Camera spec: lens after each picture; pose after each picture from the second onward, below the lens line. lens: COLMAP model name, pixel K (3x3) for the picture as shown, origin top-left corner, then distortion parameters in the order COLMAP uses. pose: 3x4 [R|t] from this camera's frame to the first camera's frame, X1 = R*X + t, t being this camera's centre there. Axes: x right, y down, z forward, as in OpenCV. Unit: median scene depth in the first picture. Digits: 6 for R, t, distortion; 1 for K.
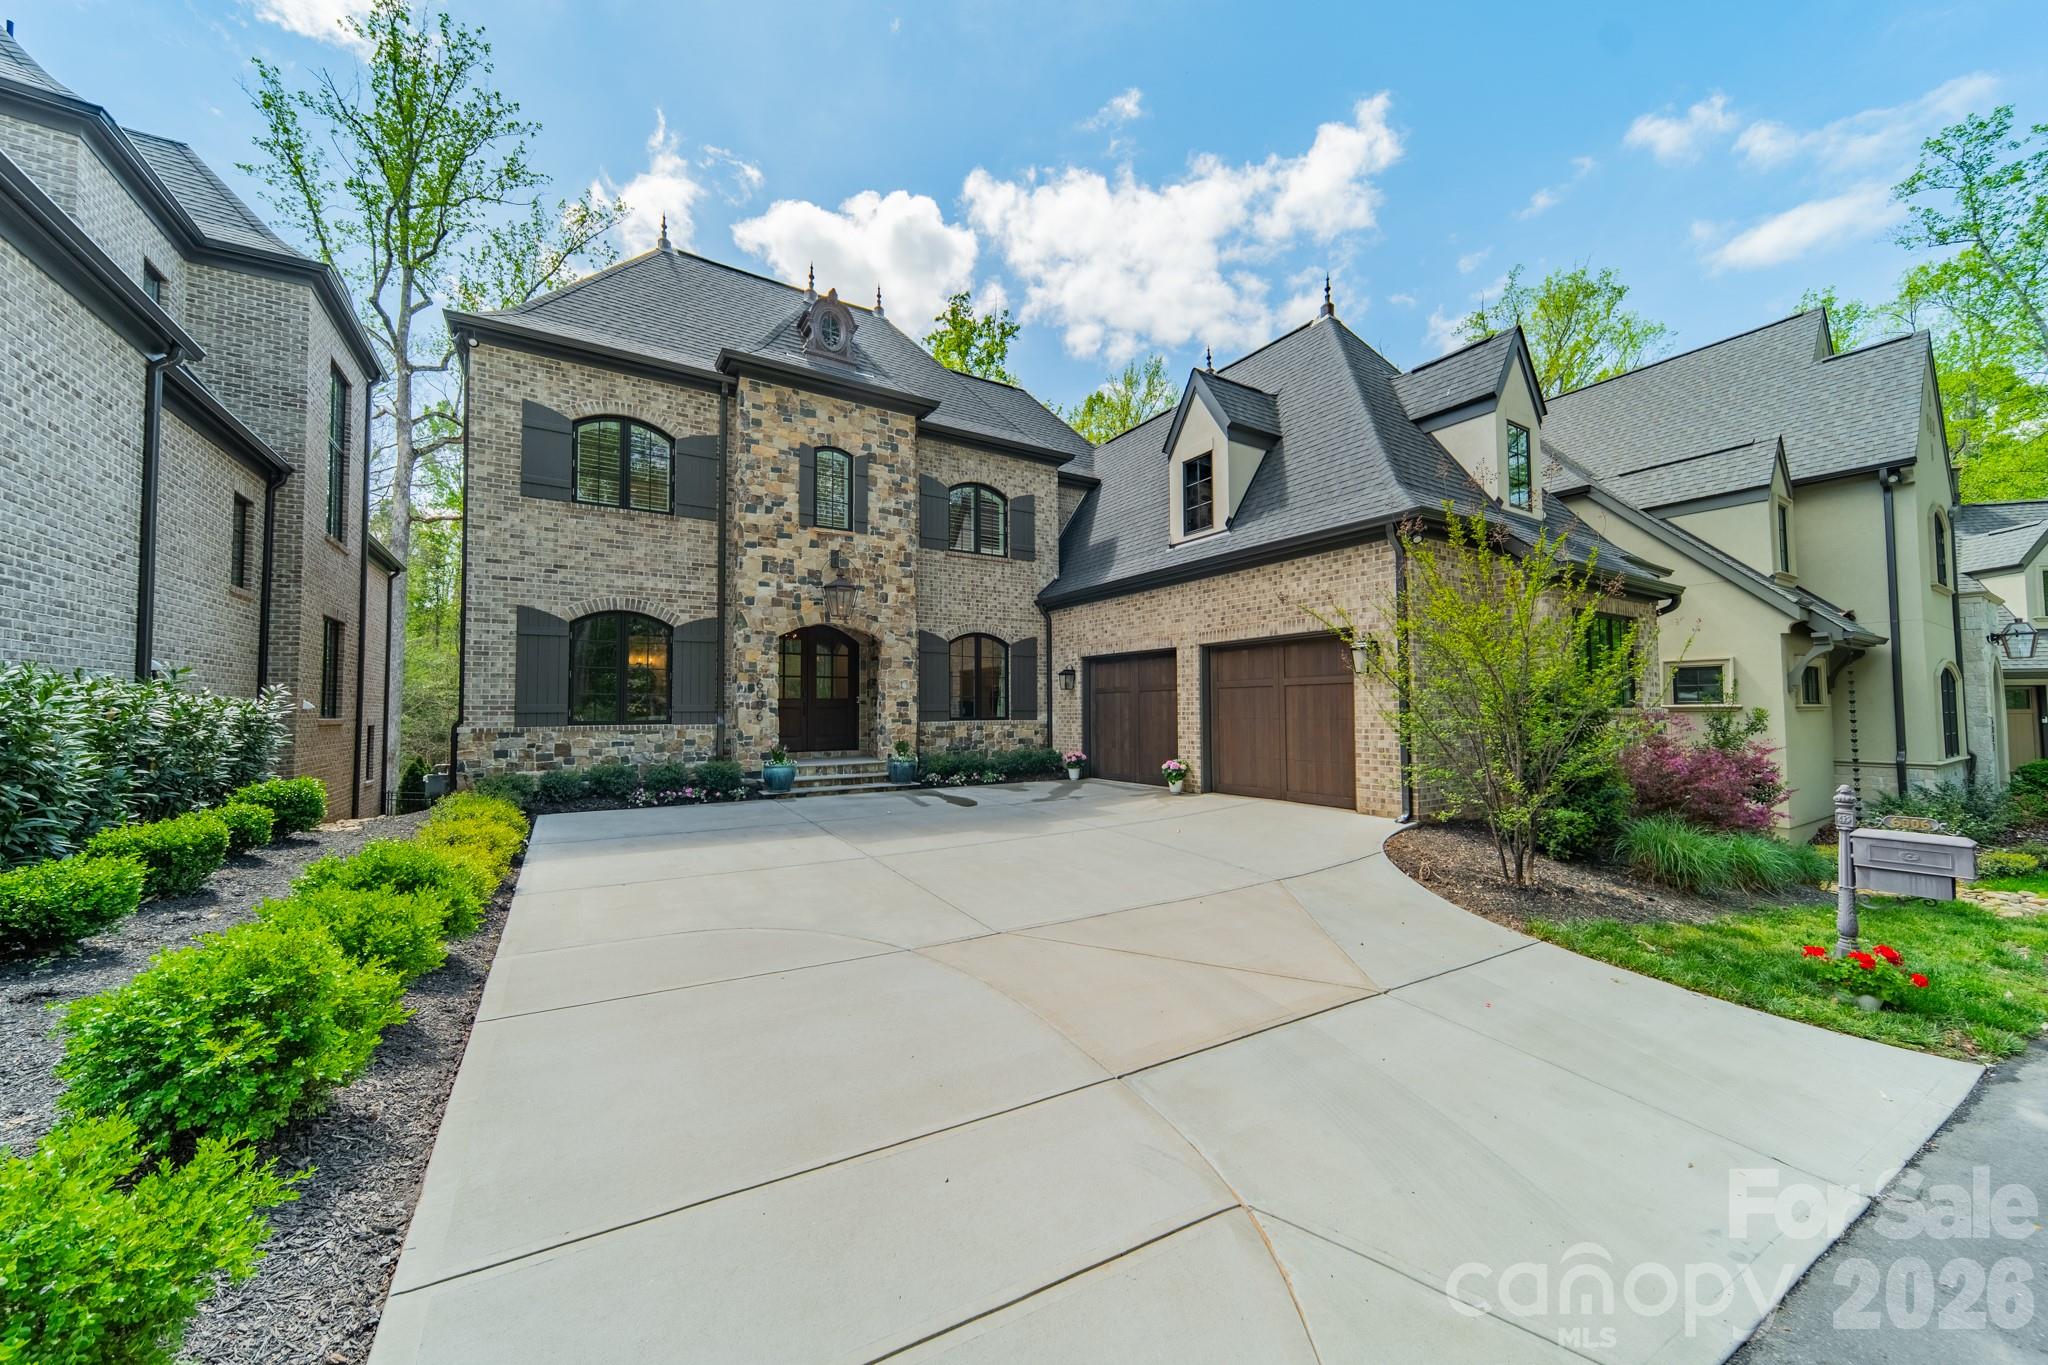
lens RADIAL K [[727.1, 0, 1024.0], [0, 727.1, 682.5], [0, 0, 1]] dist [0.010692, -0.000105]
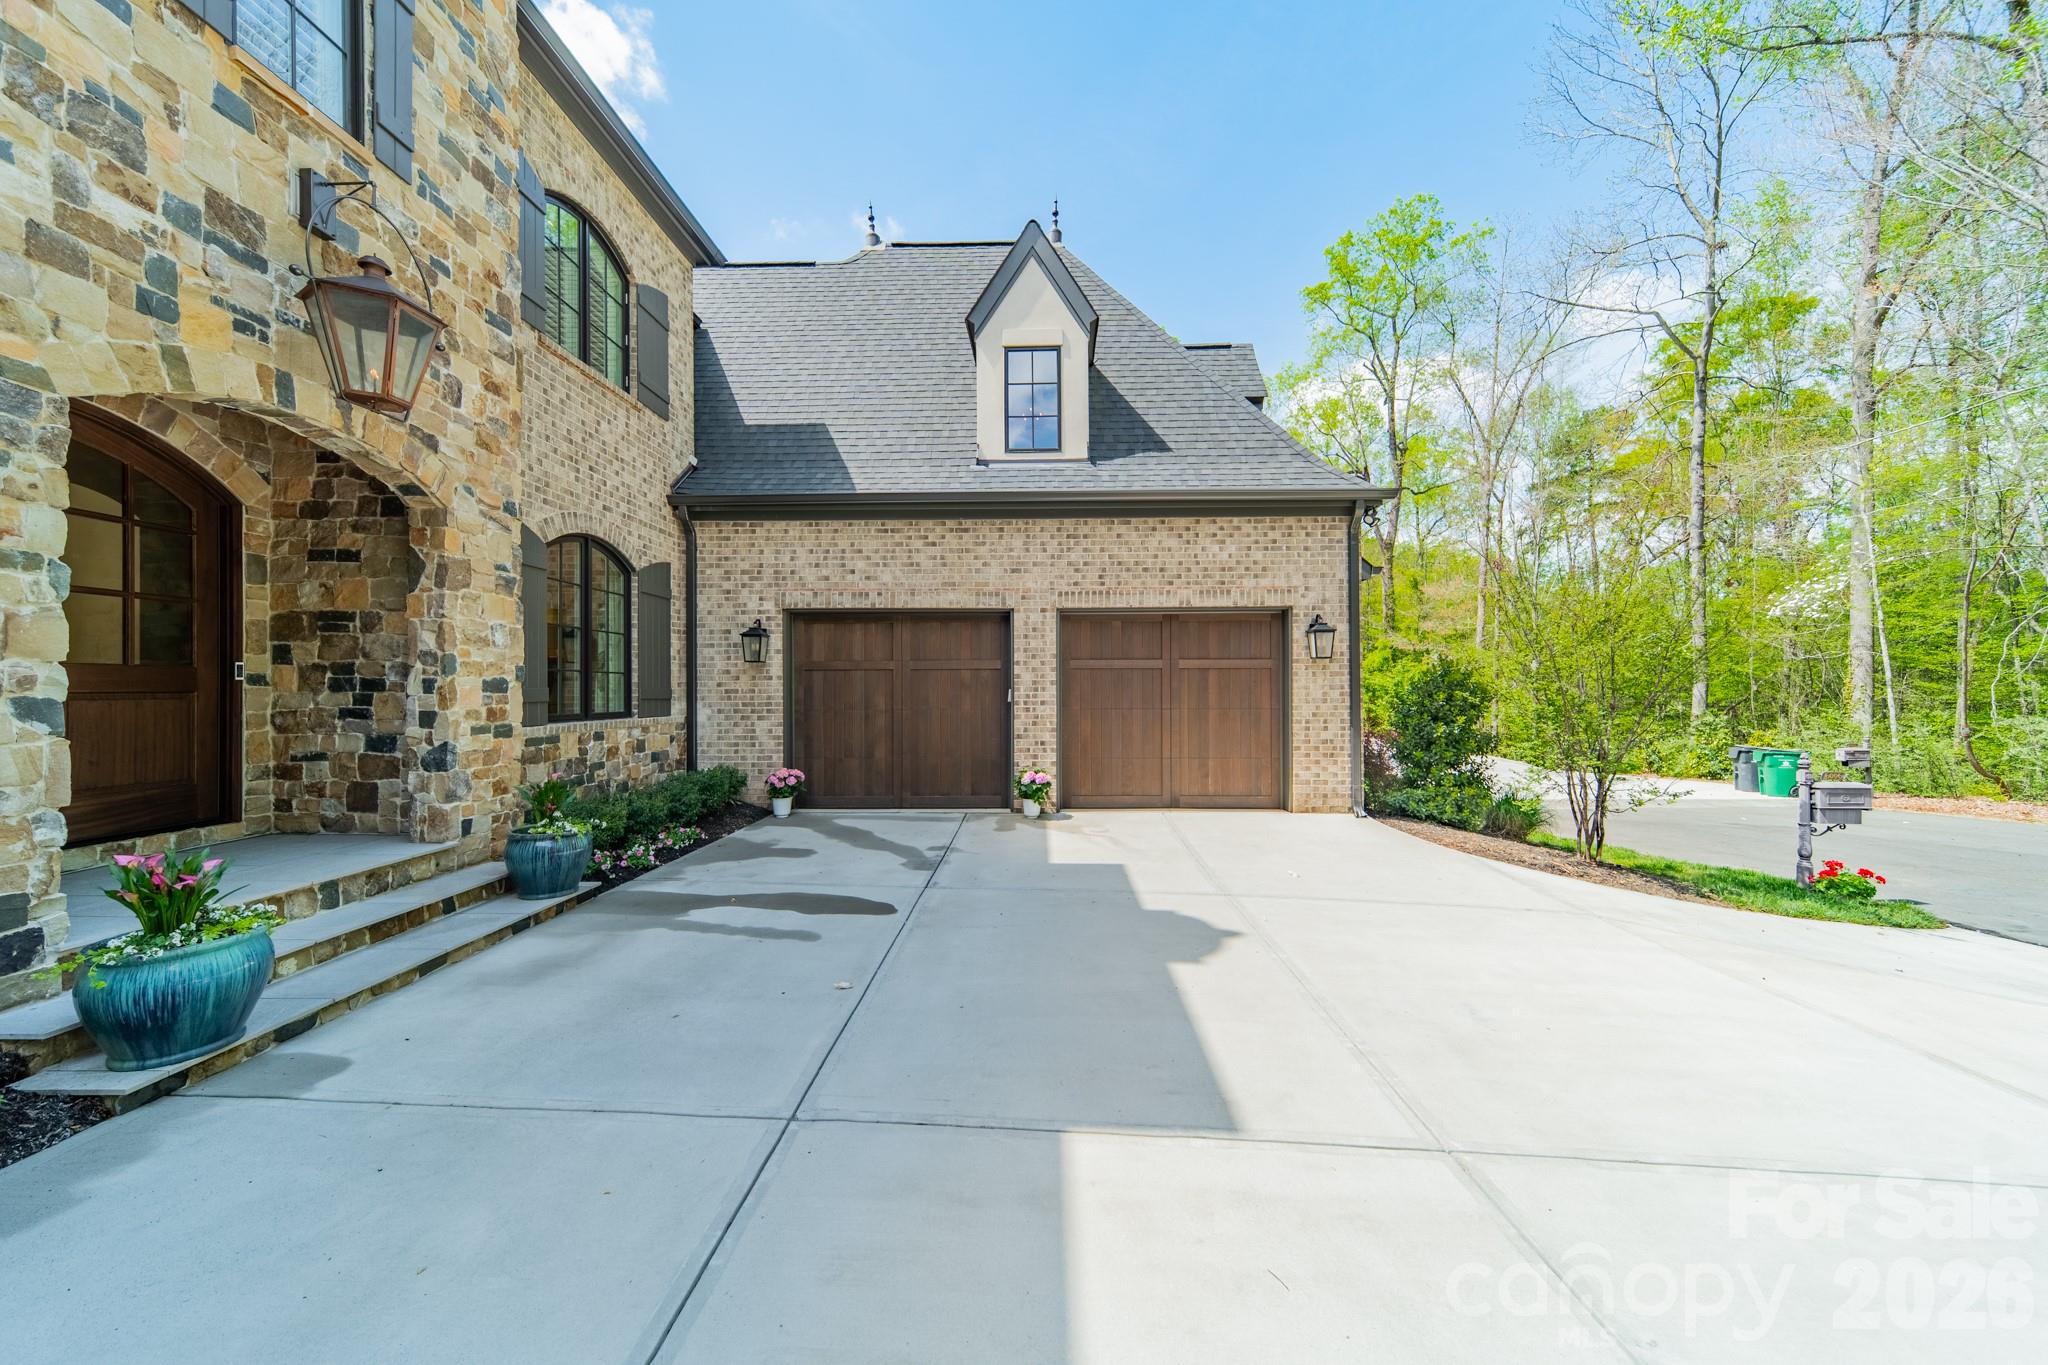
lens RADIAL K [[727.1, 0, 1024.0], [0, 727.1, 682.5], [0, 0, 1]] dist [0.010692, -0.000105]
pose [[0.545562, 0.011800, 0.837987, -0.351614], [-0.033563, 0.999406, 0.007778, 0.016126], [-0.837398, -0.032369, 0.545635, 0.576709]]
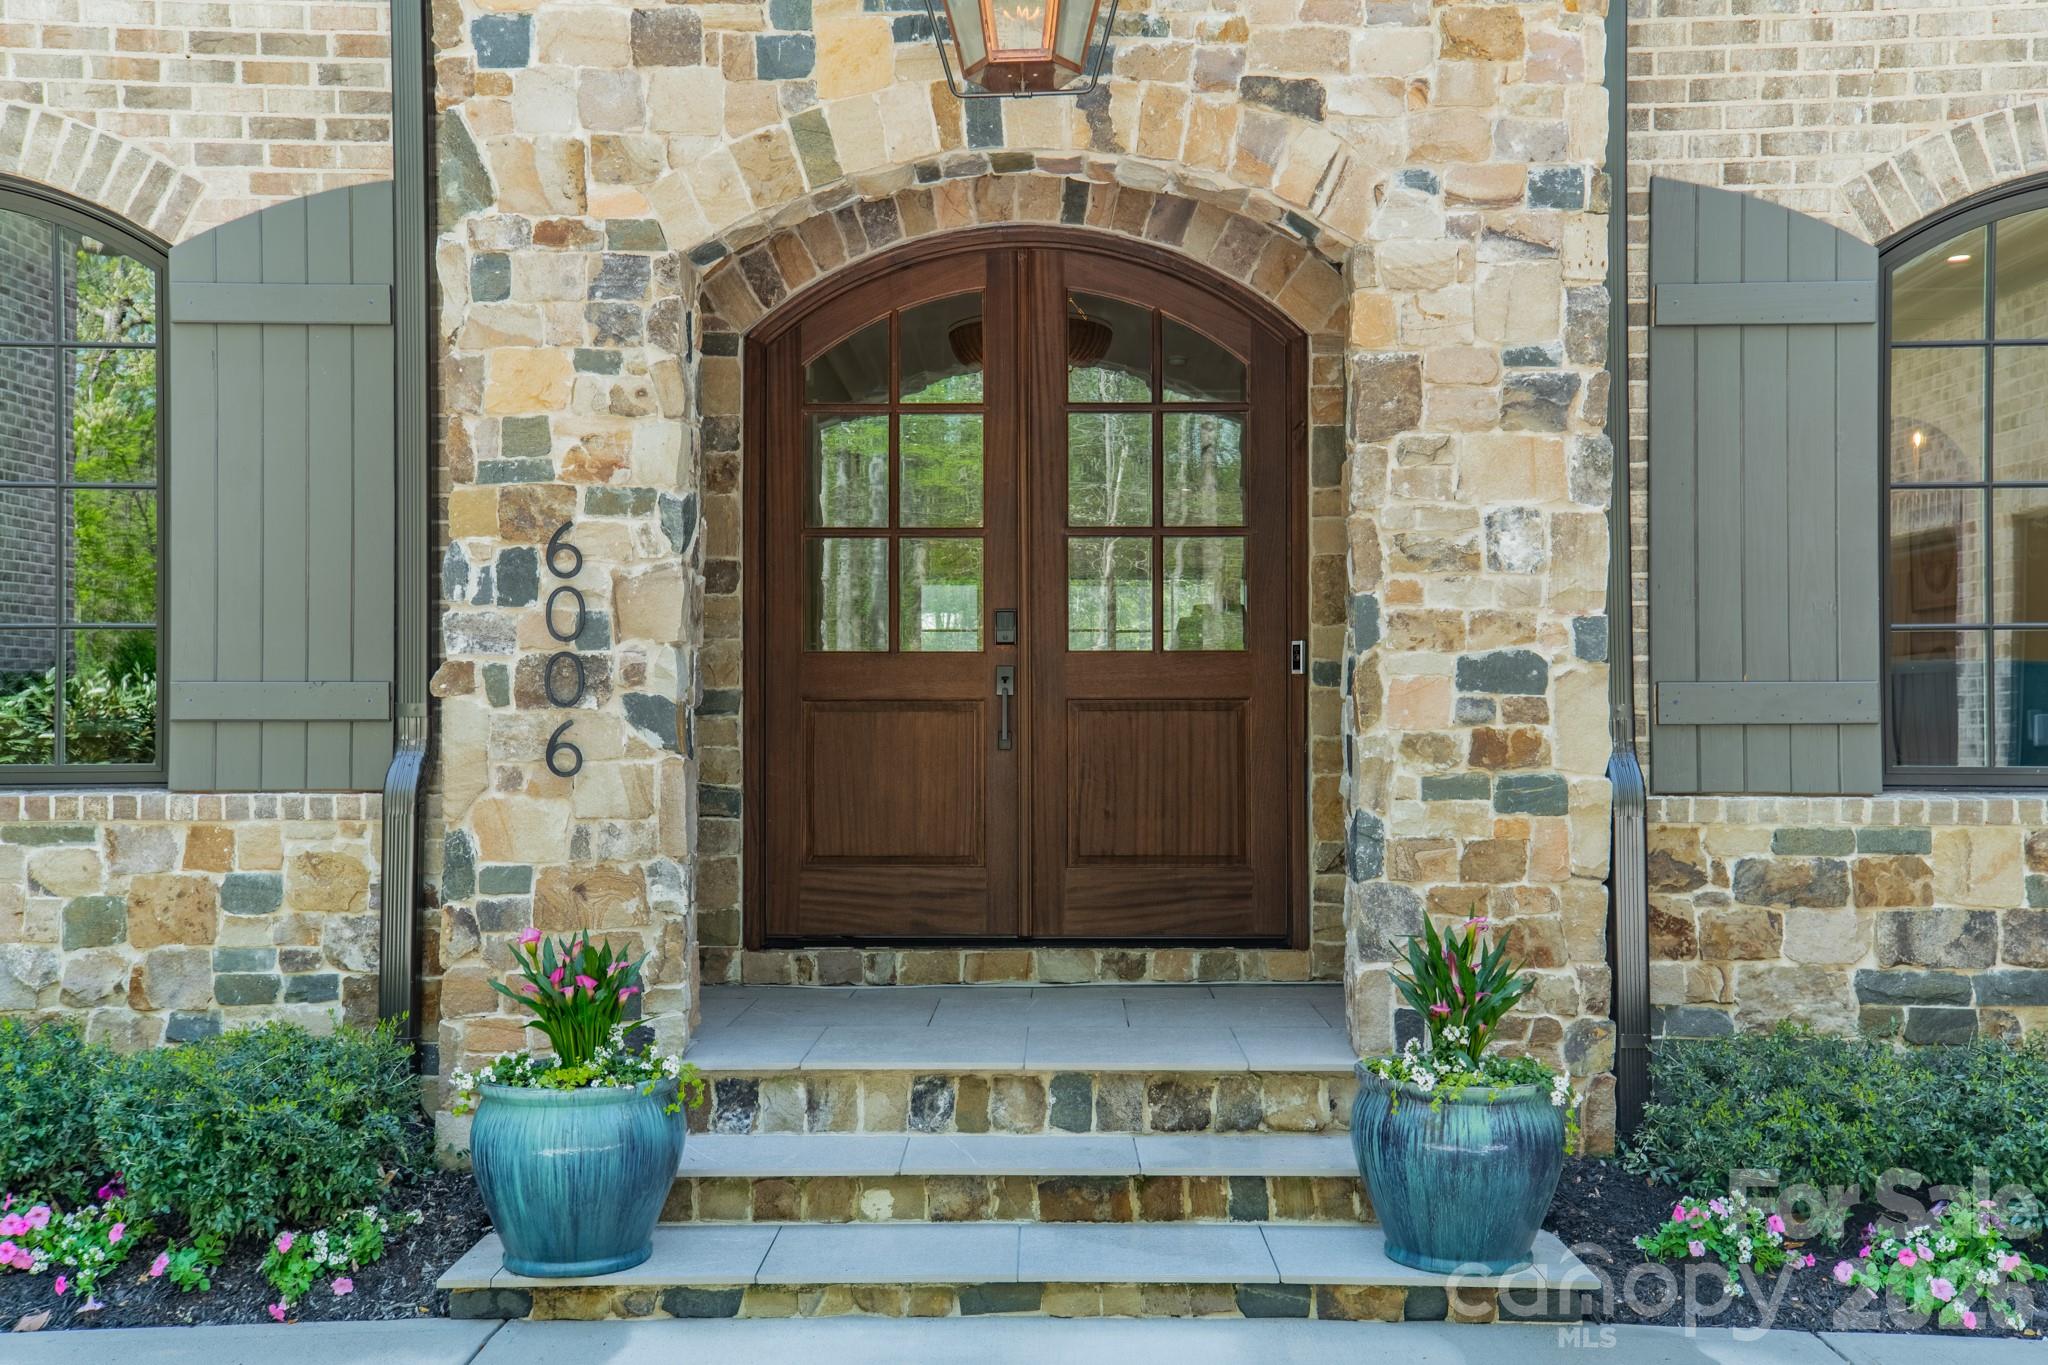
lens RADIAL K [[1980.3, 0, 1024.0], [0, 1980.3, 682.5], [0, 0, 1]] dist [0.115555, 0.006923]
pose [[0.847594, -0.007907, -0.530587, -0.037871], [0.016382, 0.999802, 0.011271, 0.026372], [0.530393, -0.018245, 0.847556, 0.635451]]
